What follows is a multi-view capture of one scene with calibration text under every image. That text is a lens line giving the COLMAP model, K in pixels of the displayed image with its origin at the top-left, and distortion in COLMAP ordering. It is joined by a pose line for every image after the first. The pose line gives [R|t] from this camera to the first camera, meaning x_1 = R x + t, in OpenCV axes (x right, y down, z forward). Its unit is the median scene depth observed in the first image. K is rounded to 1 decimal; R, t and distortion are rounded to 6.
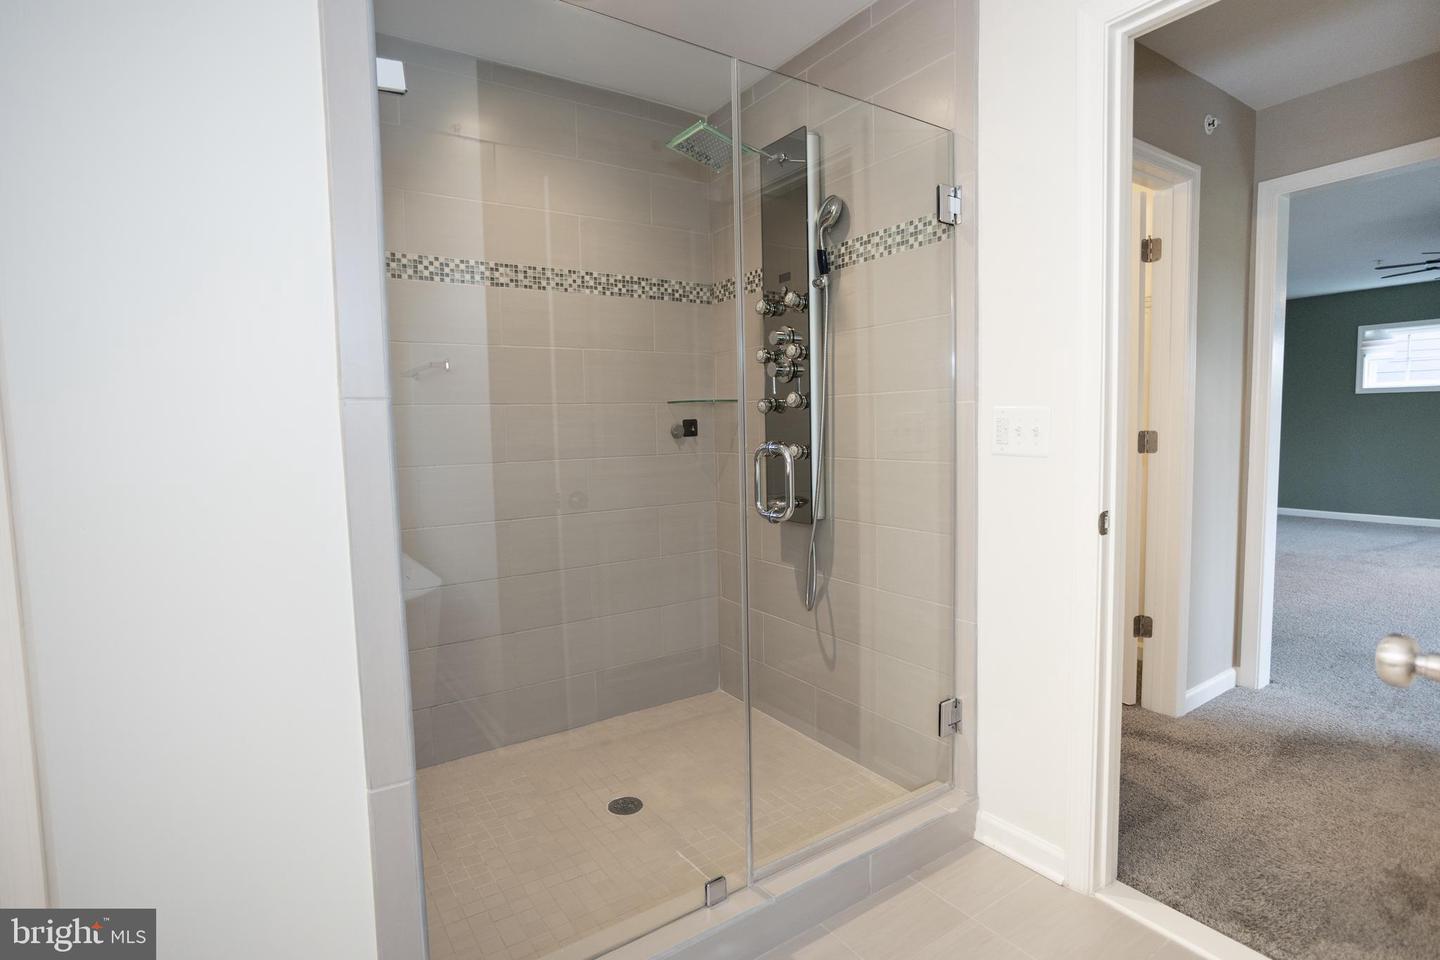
lens RADIAL K [[701.5, 0, 716.9], [0, 701.5, 476.7], [0, 0, 1]] dist [-0.047246, 0.031357]
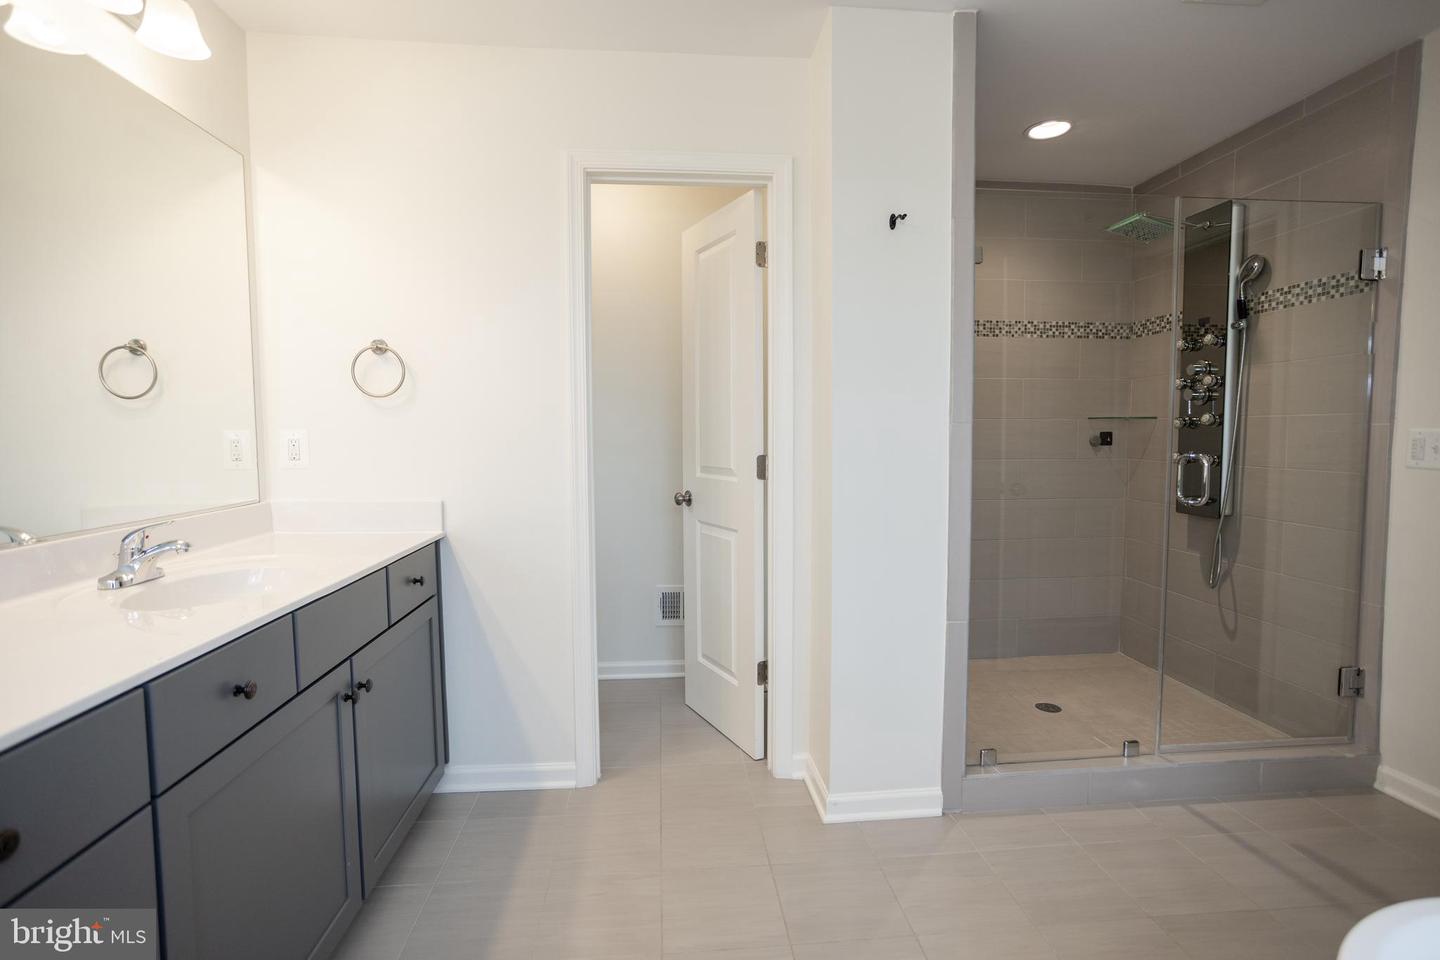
lens RADIAL K [[701.5, 0, 716.9], [0, 701.5, 476.7], [0, 0, 1]] dist [-0.047246, 0.031357]
pose [[0.882443, 0.048944, -0.467865, -0.083457], [-0.051102, 0.998661, 0.008088, 0.028998], [0.467635, 0.016772, 0.883763, -0.509744]]
